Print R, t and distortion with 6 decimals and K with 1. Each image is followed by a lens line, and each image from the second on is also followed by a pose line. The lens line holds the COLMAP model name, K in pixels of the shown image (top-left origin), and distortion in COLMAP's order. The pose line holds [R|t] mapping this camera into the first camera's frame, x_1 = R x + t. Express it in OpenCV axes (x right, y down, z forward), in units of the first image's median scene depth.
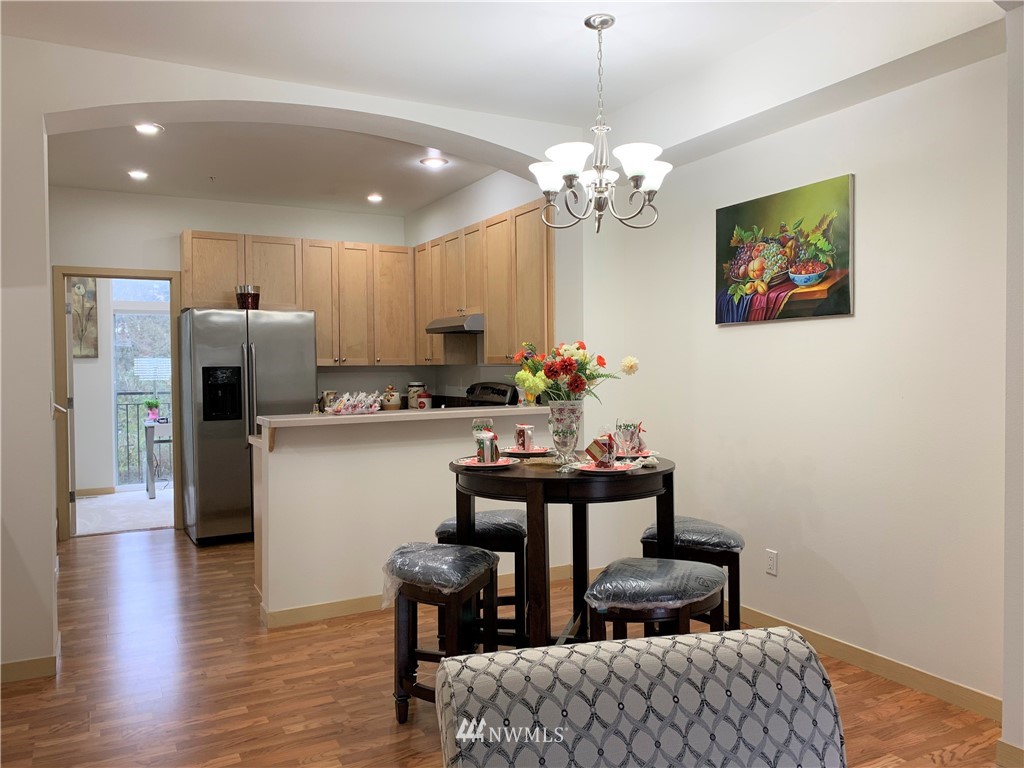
lens RADIAL K [[759.7, 0, 516.8], [0, 759.7, 384.2], [0, 0, 1]] dist [0.073921, -0.112088]
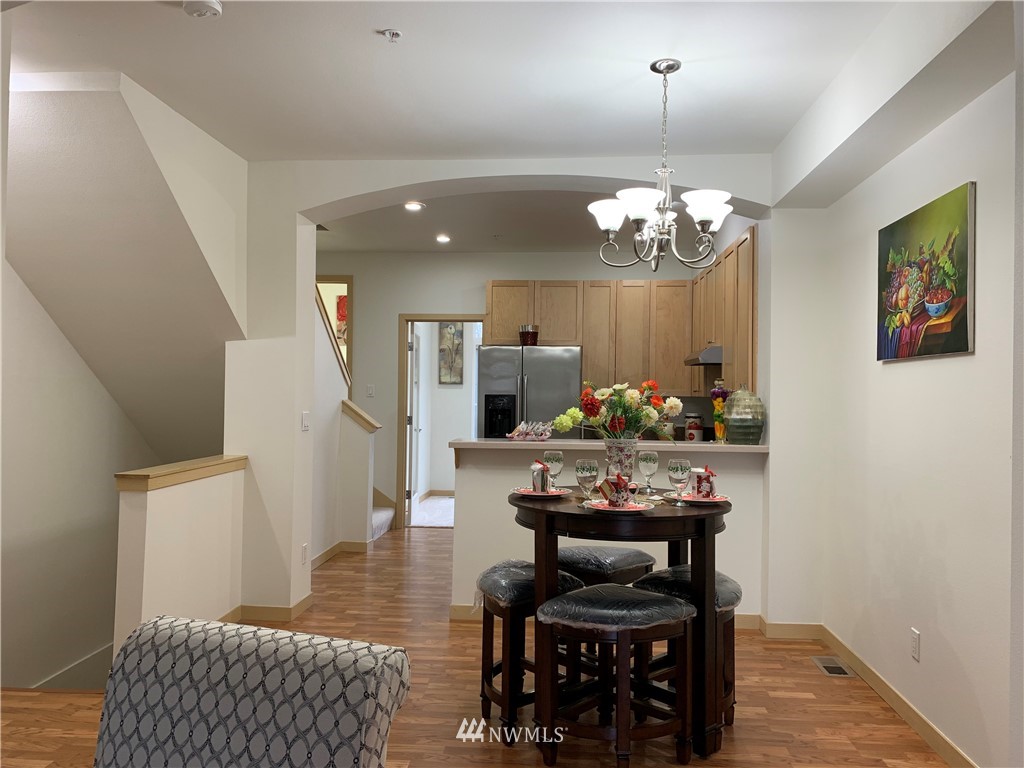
lens RADIAL K [[759.7, 0, 516.8], [0, 759.7, 384.2], [0, 0, 1]] dist [0.073921, -0.112088]
pose [[0.844784, 0.014381, -0.534915, 0.262441], [-0.032093, 0.999201, -0.023821, -0.012211], [0.534145, 0.037291, 0.844570, 0.028881]]
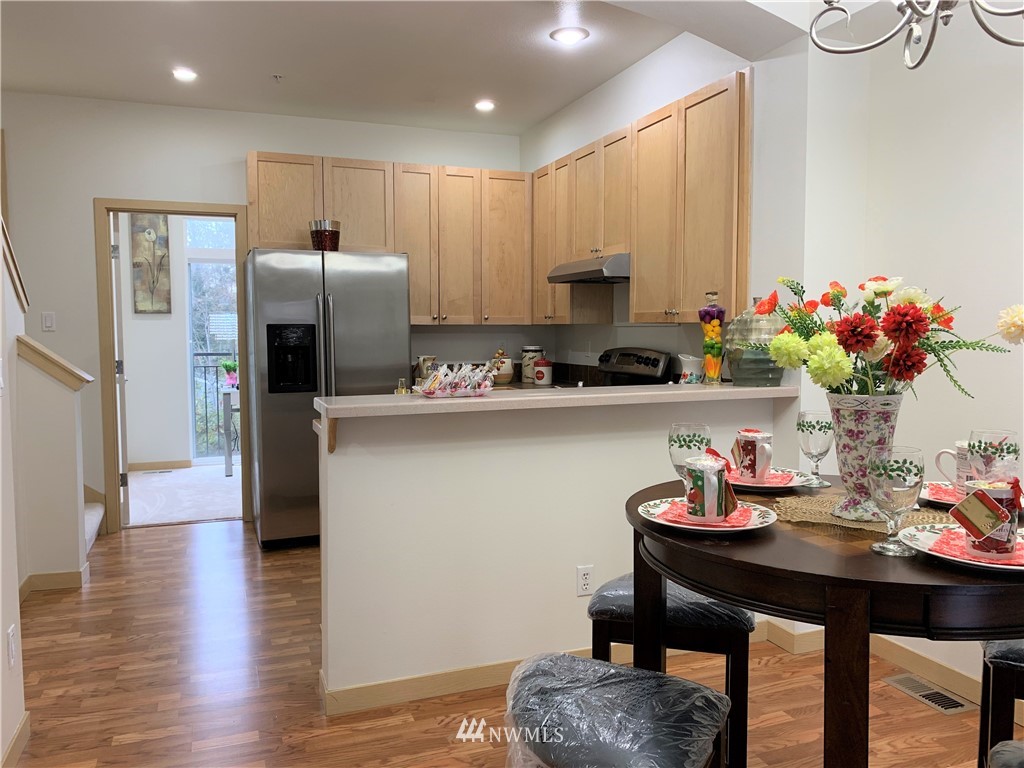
lens RADIAL K [[776.5, 0, 512.0], [0, 776.5, 384.0], [0, 0, 1]] dist [0.082800, -0.125209]
pose [[0.990060, 0.017408, -0.139567, -0.049722], [-0.010447, 0.998672, 0.050453, -0.004617], [0.140260, -0.048494, 0.988926, 0.241334]]
